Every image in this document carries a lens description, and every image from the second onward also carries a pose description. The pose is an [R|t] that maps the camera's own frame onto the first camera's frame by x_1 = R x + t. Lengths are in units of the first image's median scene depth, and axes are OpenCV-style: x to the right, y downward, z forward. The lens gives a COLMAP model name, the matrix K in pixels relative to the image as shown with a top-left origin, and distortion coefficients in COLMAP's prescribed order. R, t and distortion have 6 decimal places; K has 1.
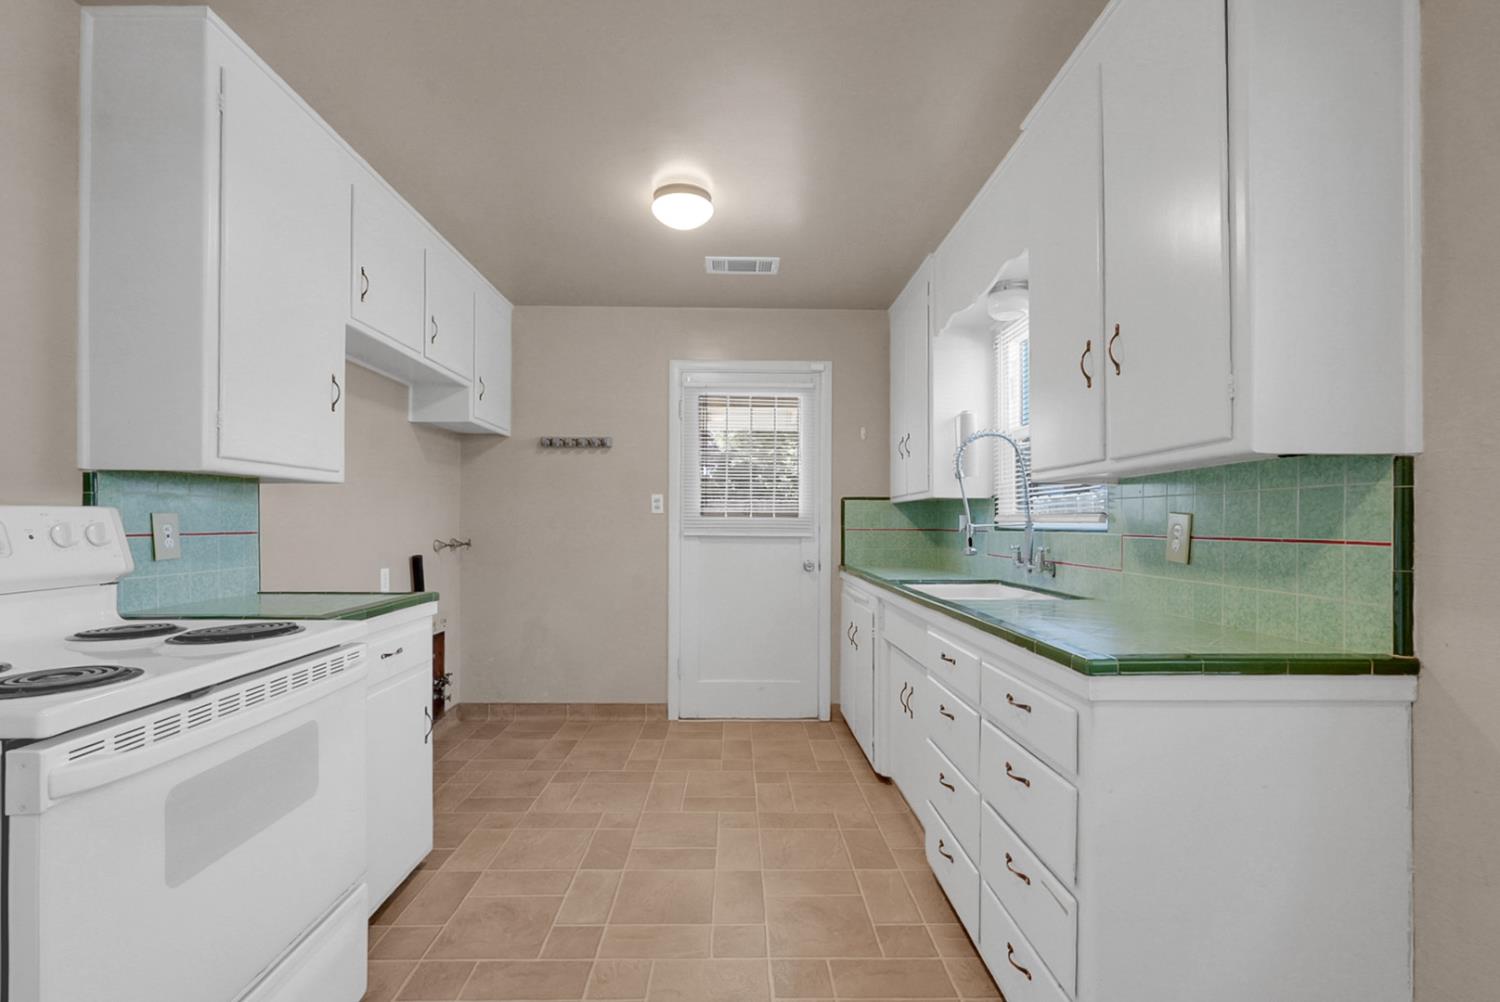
lens RADIAL K [[662.8, 0, 743.3], [0, 662.8, 499.8], [0, 0, 1]] dist [-0.014115, 0.000177]
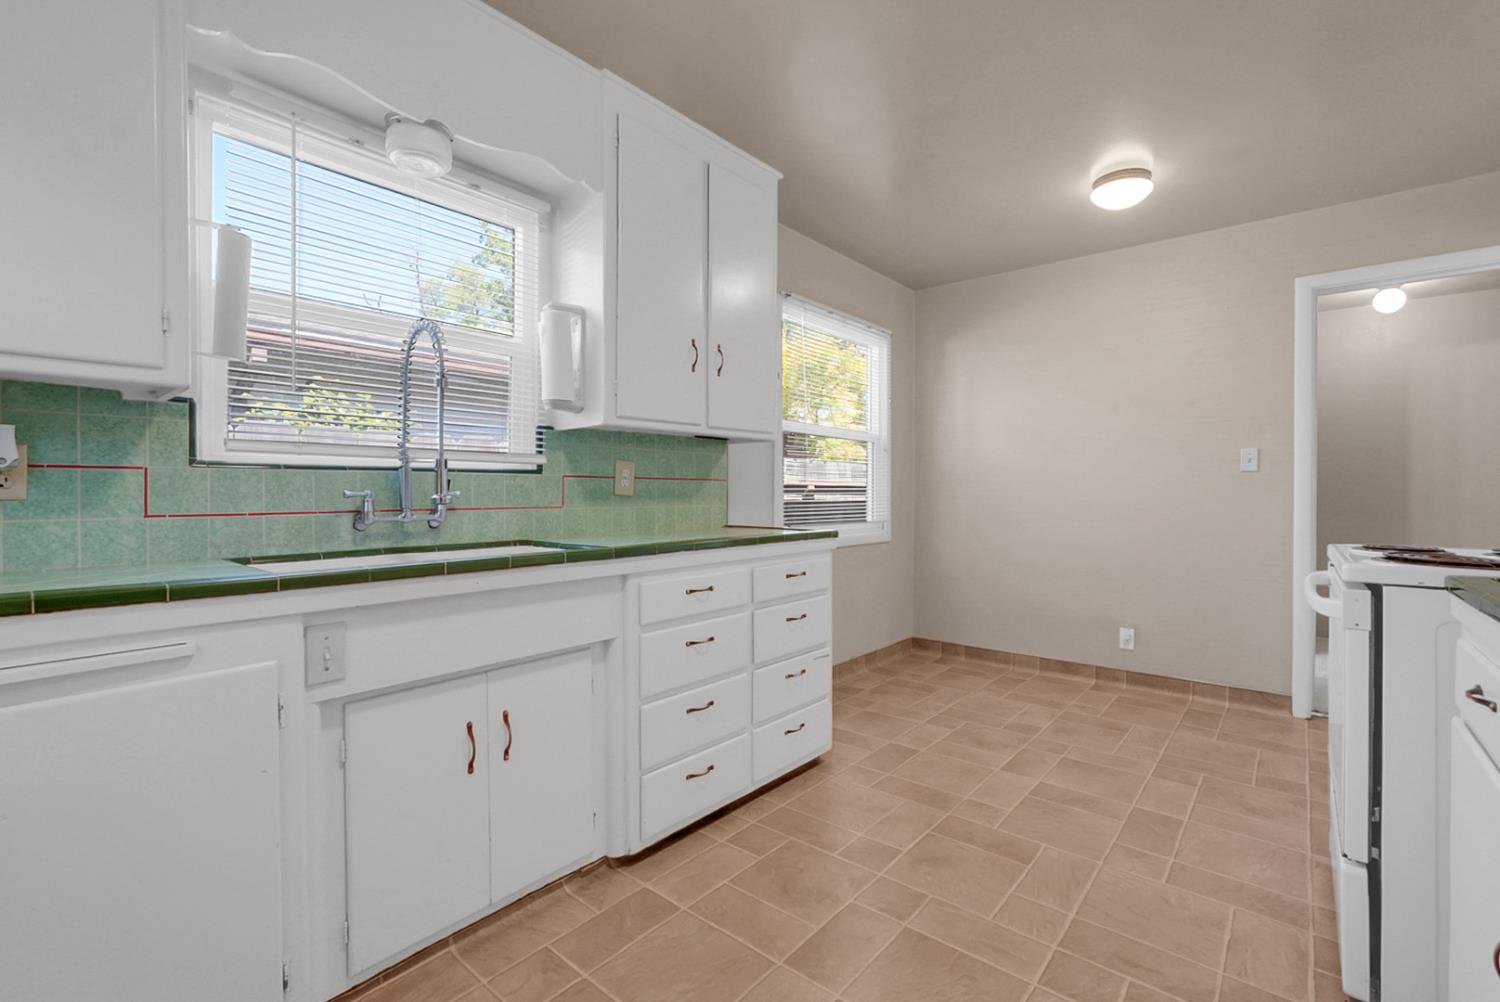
lens RADIAL K [[662.8, 0, 743.3], [0, 662.8, 499.8], [0, 0, 1]] dist [-0.014115, 0.000177]
pose [[-0.752189, -0.007773, 0.658901, -0.468900], [-0.022483, 0.999651, -0.013874, 0.116830], [-0.658563, -0.025250, -0.752102, 1.884241]]
